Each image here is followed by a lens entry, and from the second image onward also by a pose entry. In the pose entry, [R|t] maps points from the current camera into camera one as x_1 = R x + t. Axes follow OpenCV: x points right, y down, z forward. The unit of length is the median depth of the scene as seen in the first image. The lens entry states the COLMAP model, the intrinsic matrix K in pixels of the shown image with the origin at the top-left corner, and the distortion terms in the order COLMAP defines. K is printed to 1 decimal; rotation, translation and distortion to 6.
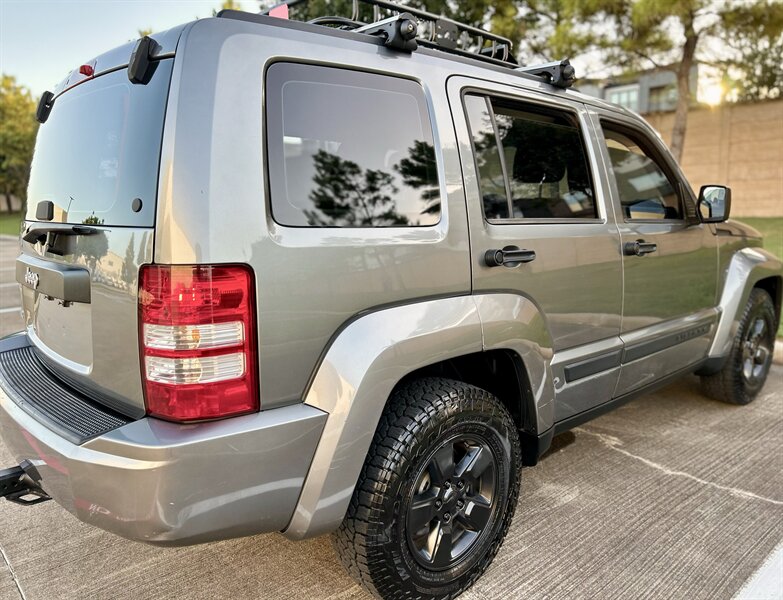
lens RADIAL K [[709.0, 0, 401.9], [0, 709.0, 285.6], [0, 0, 1]] dist [0.018594, 0.006322]
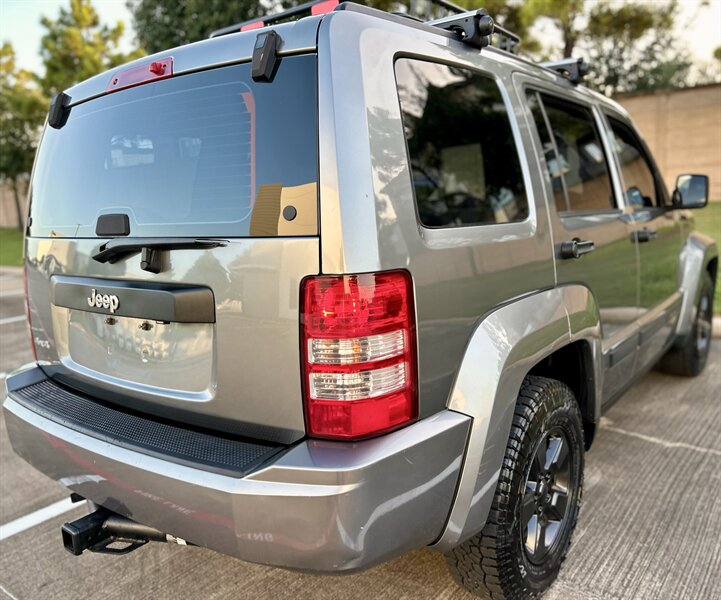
lens RADIAL K [[705.2, 0, 361.8], [0, 705.2, 289.6], [0, 0, 1]] dist [0.029607, -0.019440]
pose [[0.978879, -0.064800, 0.193901, -0.373834], [0.064225, 0.997893, 0.009256, -0.012585], [-0.194092, 0.003393, 0.980977, 0.064943]]
